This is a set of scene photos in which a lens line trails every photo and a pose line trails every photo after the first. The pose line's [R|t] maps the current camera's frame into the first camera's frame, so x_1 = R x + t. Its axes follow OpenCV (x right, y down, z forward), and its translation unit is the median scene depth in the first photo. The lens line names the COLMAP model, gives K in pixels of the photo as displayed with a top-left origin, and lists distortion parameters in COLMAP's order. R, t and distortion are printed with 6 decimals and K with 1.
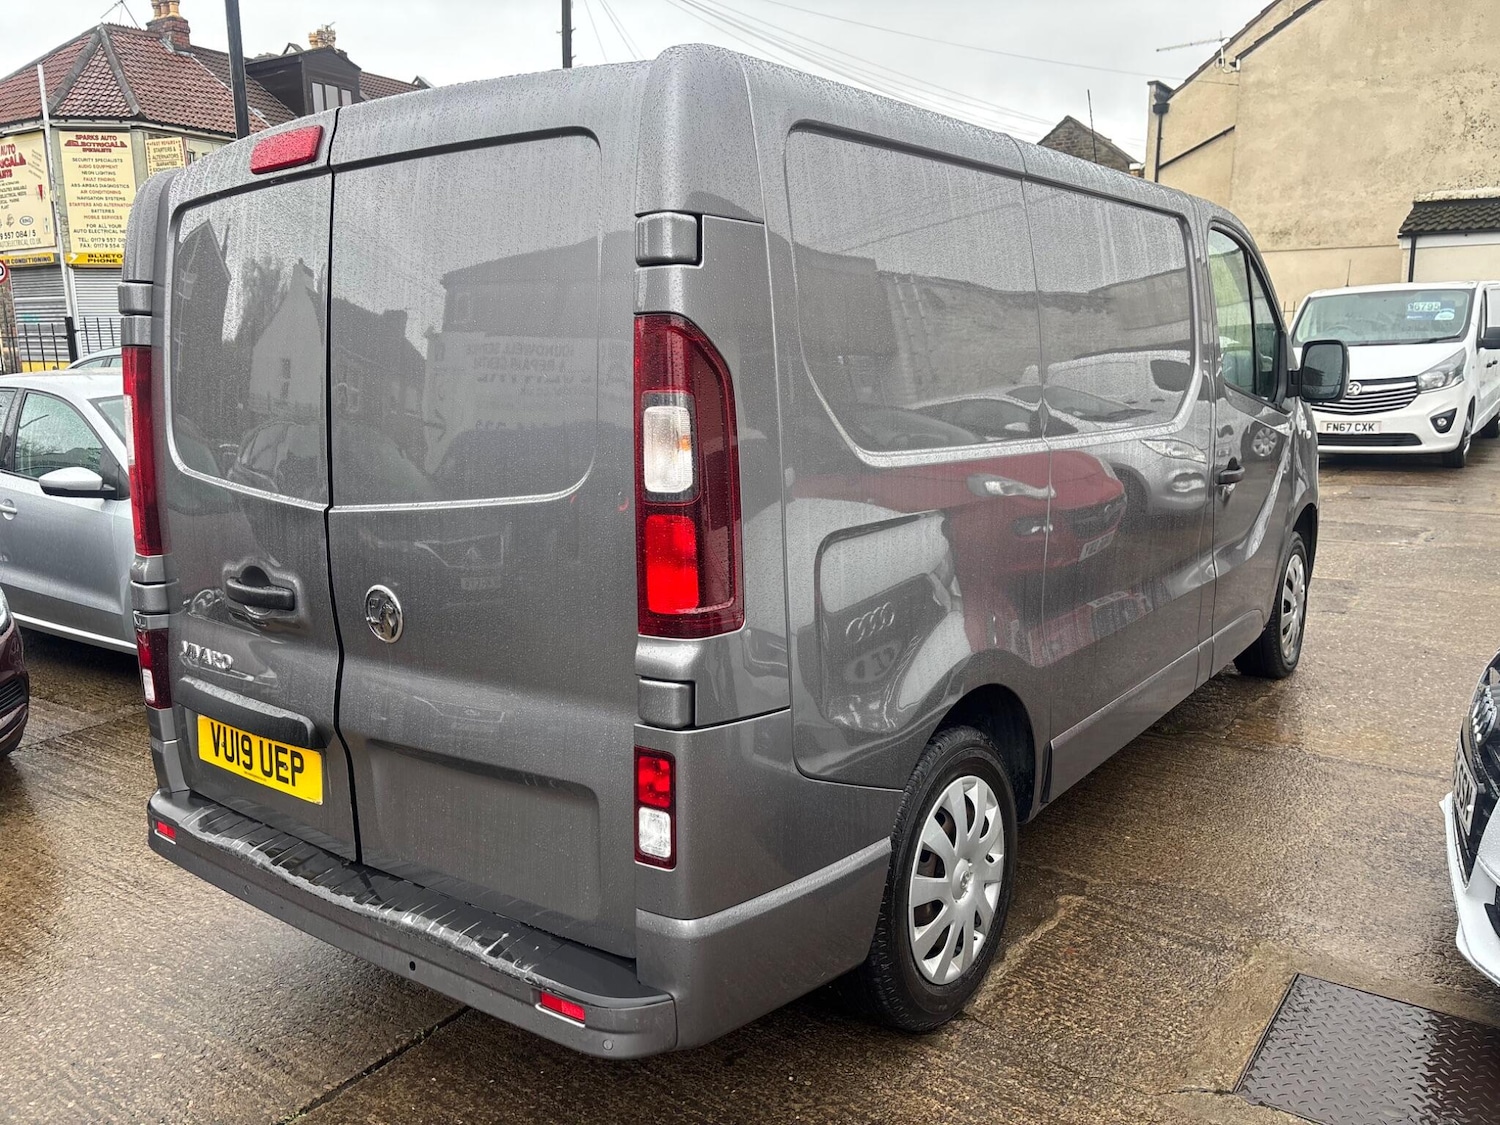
lens RADIAL K [[1132.7, 0, 751.7], [0, 1132.7, 567.5], [0, 0, 1]] dist [0.067042, -0.079450]
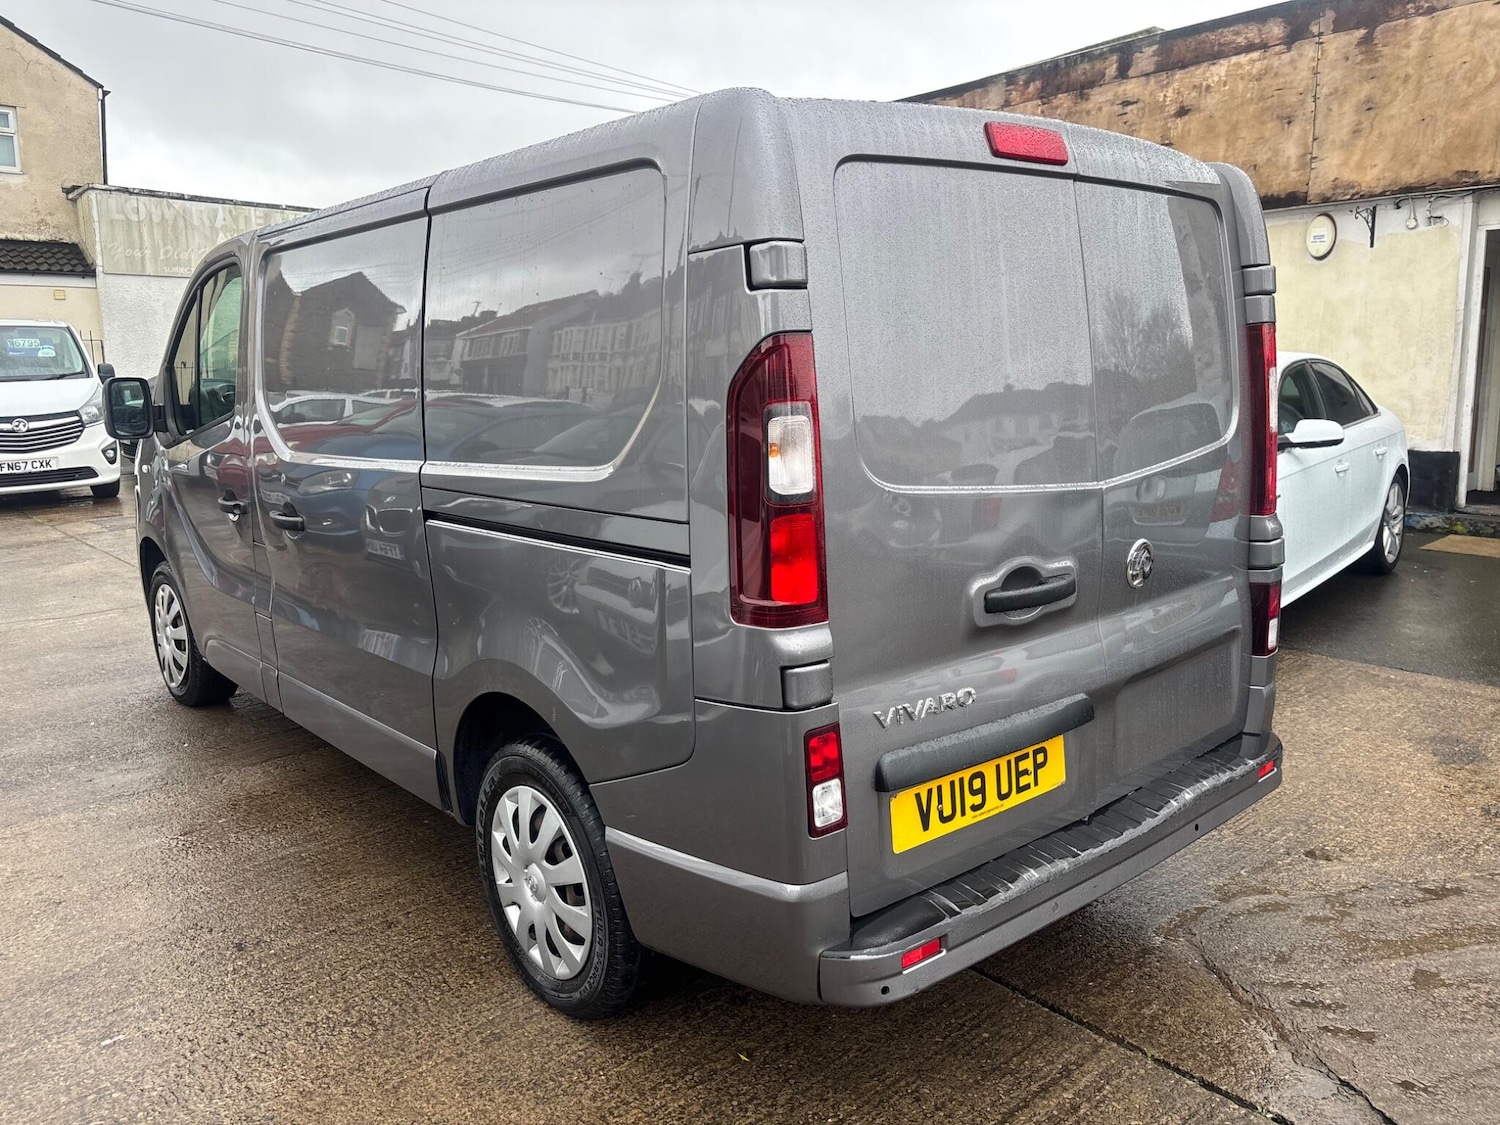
lens RADIAL K [[1132.7, 0, 756.0], [0, 1132.7, 556.4], [0, 0, 1]] dist [0.067042, -0.079450]
pose [[0.205927, -0.148917, 0.967170, -1.304941], [0.196086, 0.974587, 0.108309, -0.145782], [-0.958720, 0.167345, 0.229894, 0.932965]]
